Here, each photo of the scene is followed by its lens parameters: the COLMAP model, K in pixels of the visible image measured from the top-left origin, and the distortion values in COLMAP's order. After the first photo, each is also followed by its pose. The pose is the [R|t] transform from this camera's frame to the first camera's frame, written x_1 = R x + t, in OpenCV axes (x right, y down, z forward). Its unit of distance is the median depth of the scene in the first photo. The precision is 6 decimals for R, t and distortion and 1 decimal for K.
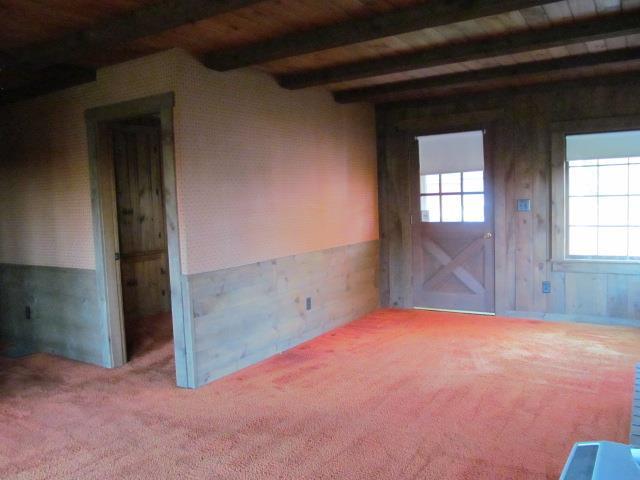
lens RADIAL K [[523.7, 0, 320.0], [0, 523.7, 240.0], [0, 0, 1]] dist [-0.058318, 0.002080]
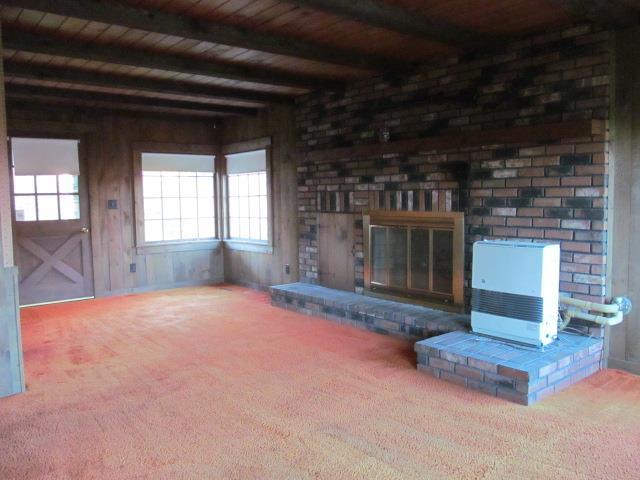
lens RADIAL K [[523.7, 0, 320.0], [0, 523.7, 240.0], [0, 0, 1]] dist [-0.058318, 0.002080]
pose [[0.309763, -0.045637, 0.949718, -0.640458], [0.079763, 0.996574, 0.021873, 0.030329], [-0.947462, 0.068976, 0.312342, 0.146463]]
